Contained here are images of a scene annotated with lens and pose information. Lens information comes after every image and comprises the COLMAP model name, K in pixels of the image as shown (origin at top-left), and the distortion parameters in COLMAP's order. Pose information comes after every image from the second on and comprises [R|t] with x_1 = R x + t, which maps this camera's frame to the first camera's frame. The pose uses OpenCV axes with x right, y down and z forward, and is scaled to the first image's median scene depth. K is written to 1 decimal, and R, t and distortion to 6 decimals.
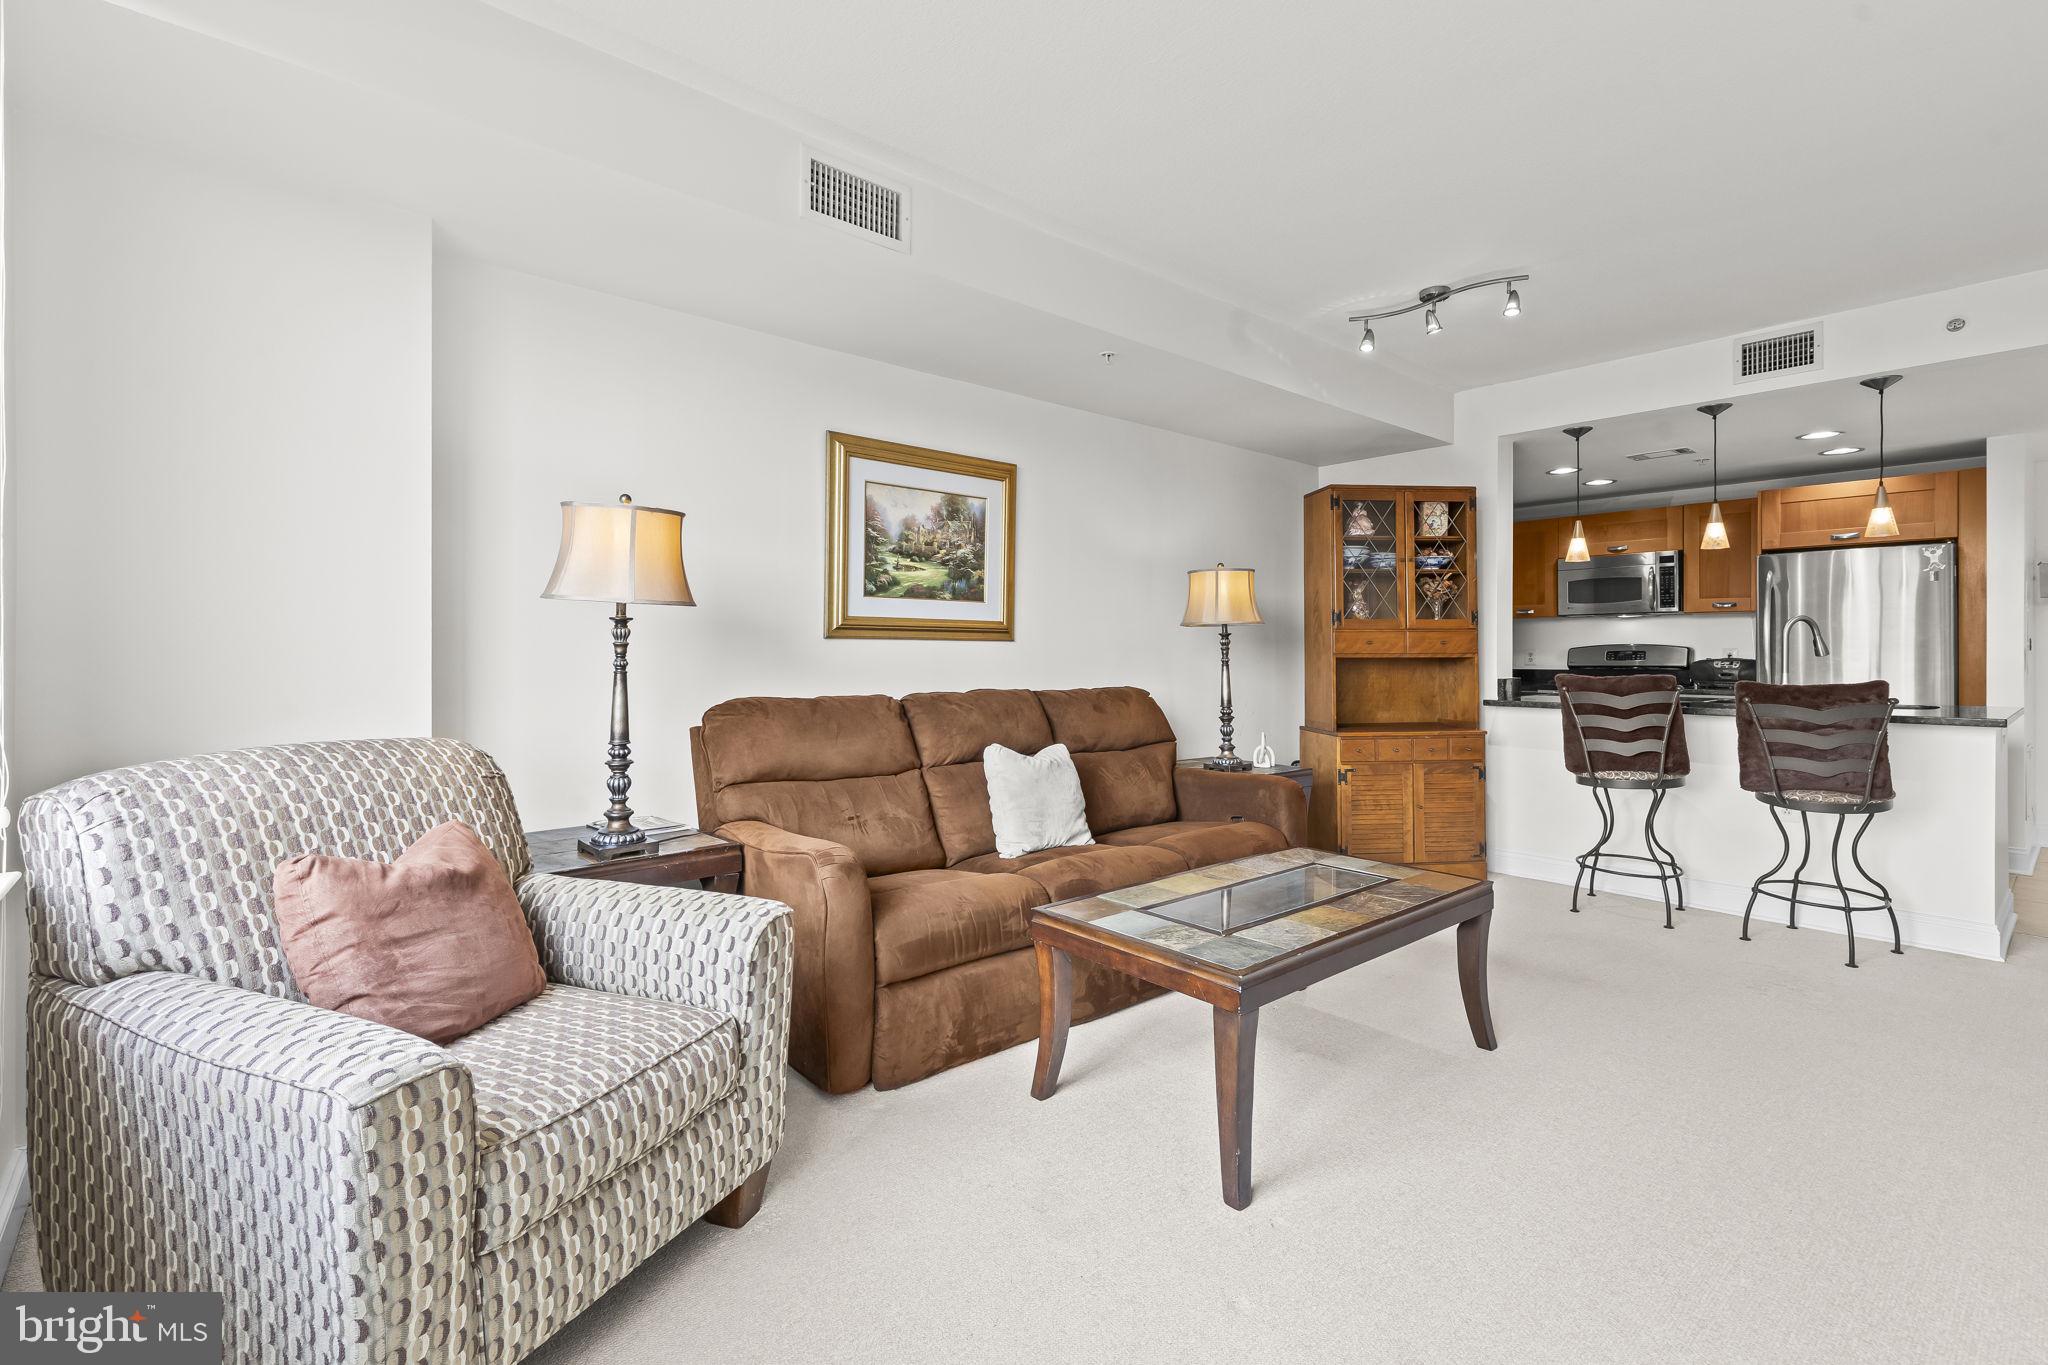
lens RADIAL K [[915.7, 0, 1030.6], [0, 915.7, 651.6], [0, 0, 1]] dist [0.001566, 0.000539]
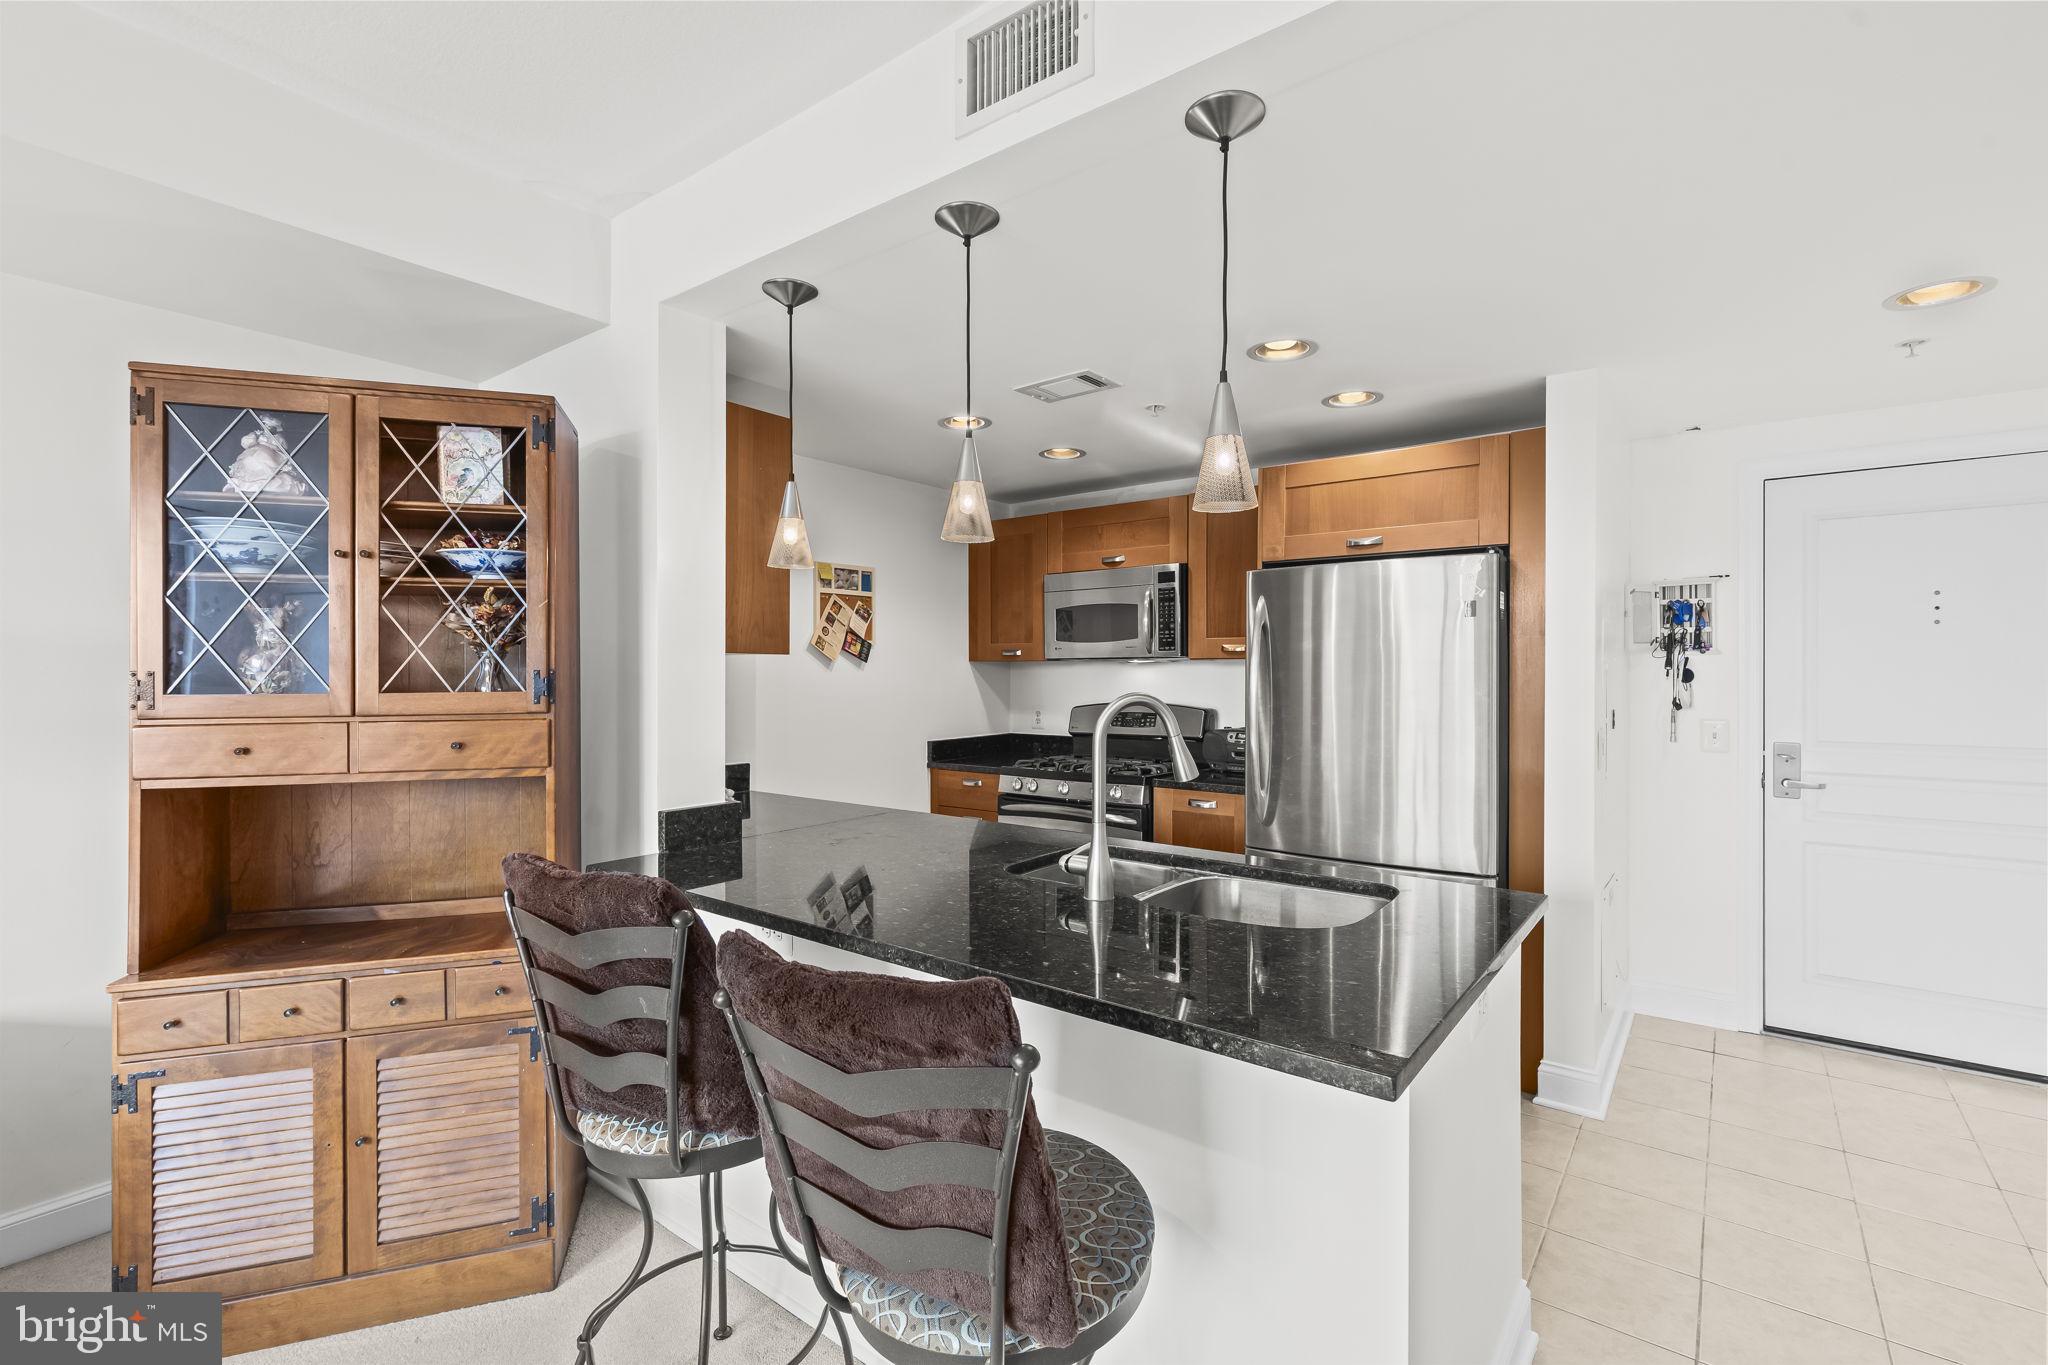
lens RADIAL K [[915.1, 0, 1030.1], [0, 915.1, 671.6], [0, 0, 1]] dist [0.002317, -0.000058]
pose [[0.978184, -0.001135, 0.207737, 0.724932], [0.001256, 0.999999, -0.000454, -0.051546], [-0.207736, 0.000705, 0.978185, 0.596150]]
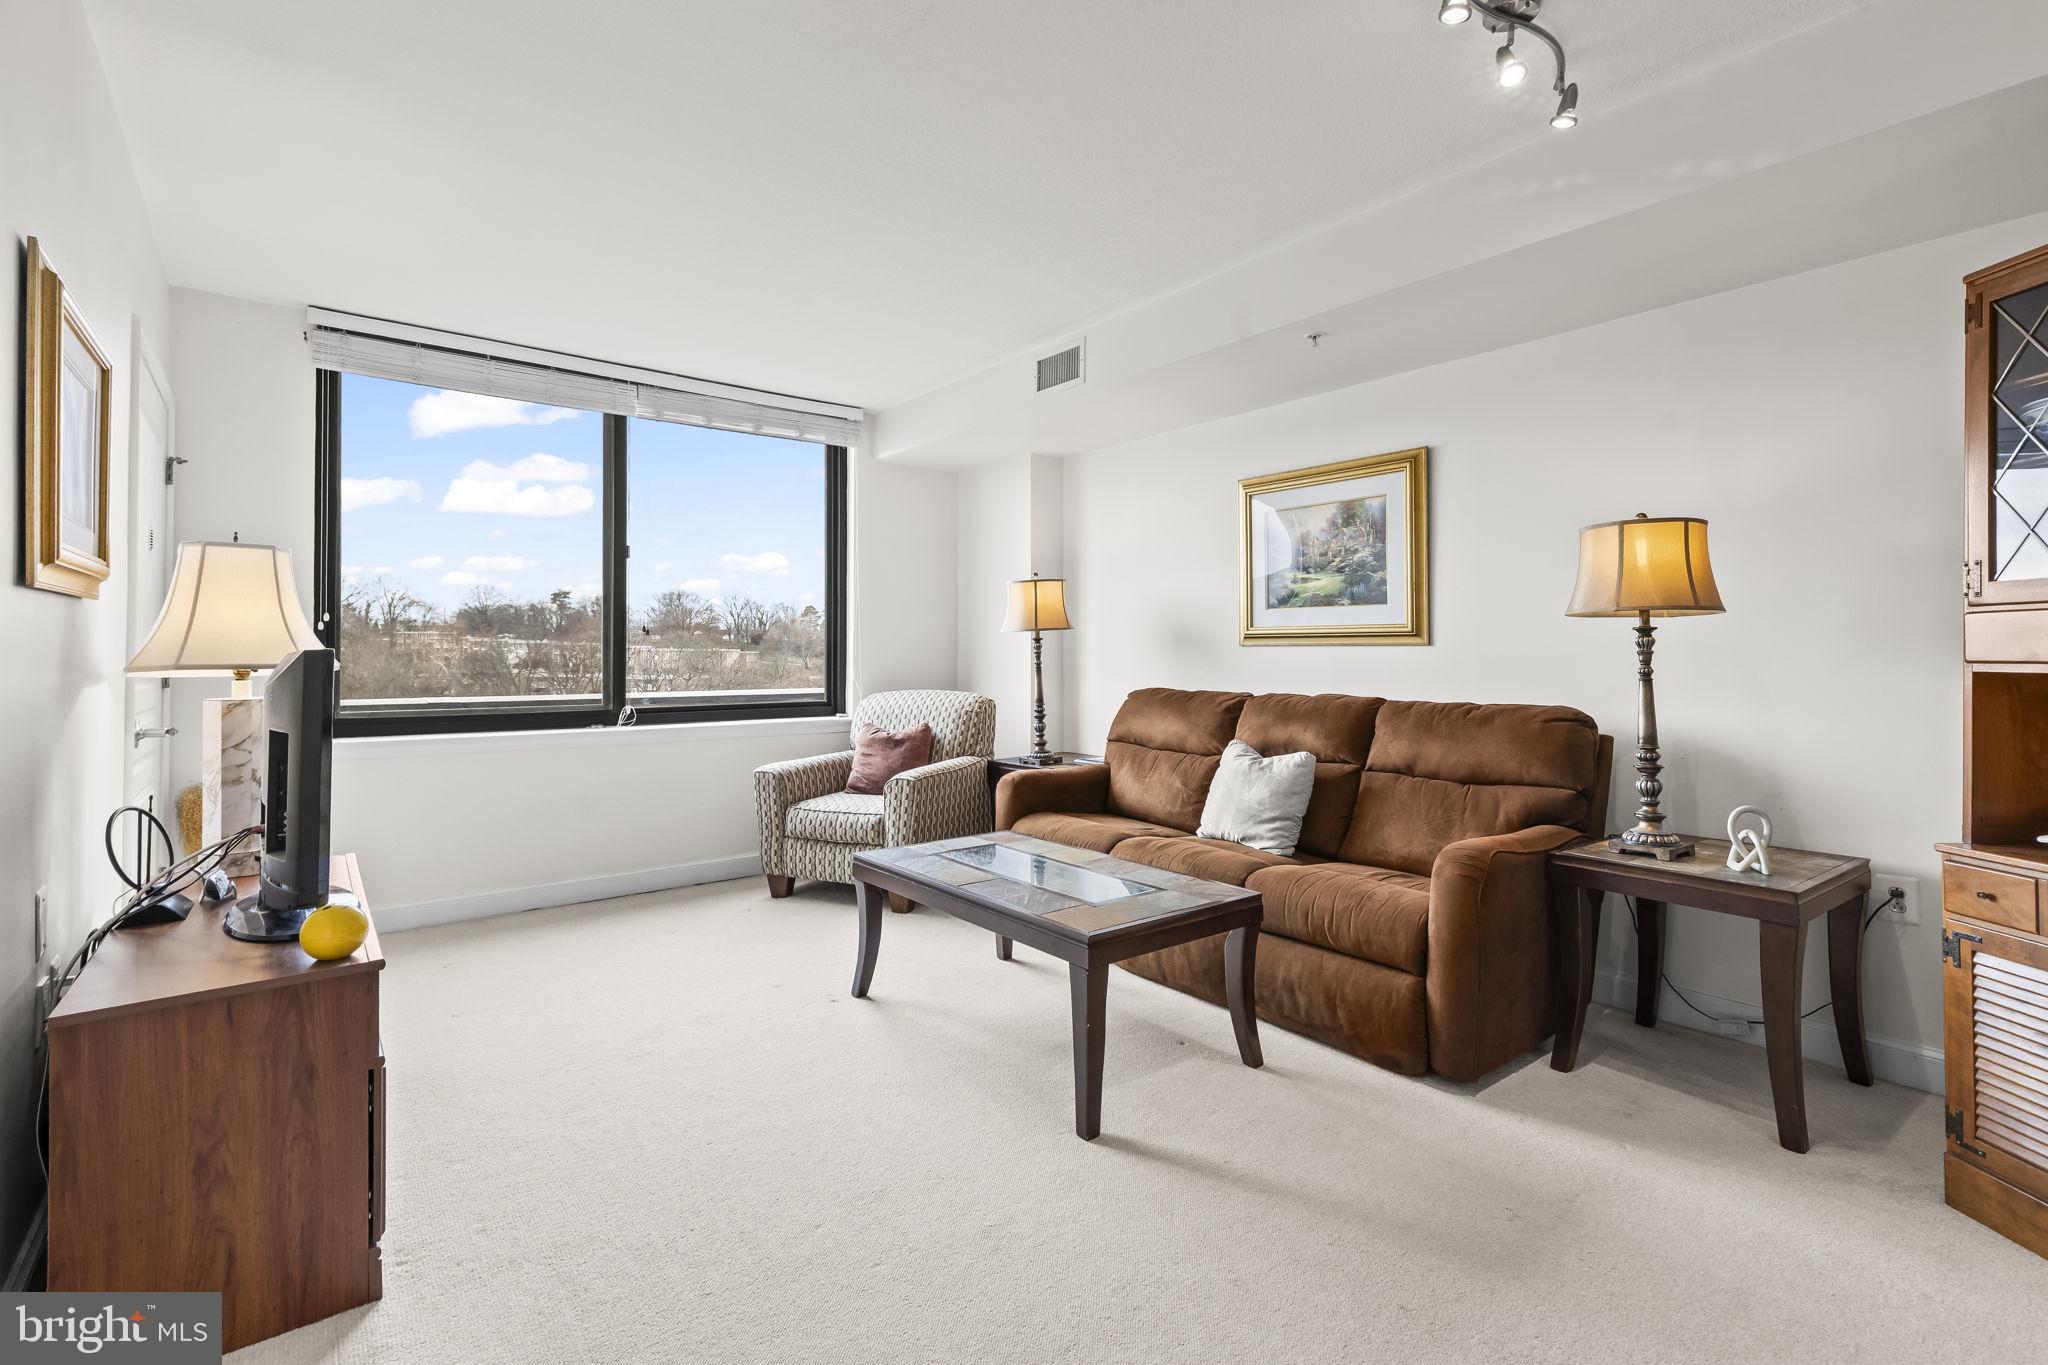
lens RADIAL K [[937.9, 0, 1035.7], [0, 937.9, 646.5], [0, 0, 1]] dist [0.001439, 0.000029]
pose [[-0.034340, -0.011411, -0.999345, 0.906693], [-0.004110, 0.999928, -0.011276, 0.001707], [0.999402, 0.003720, -0.034385, 0.655749]]
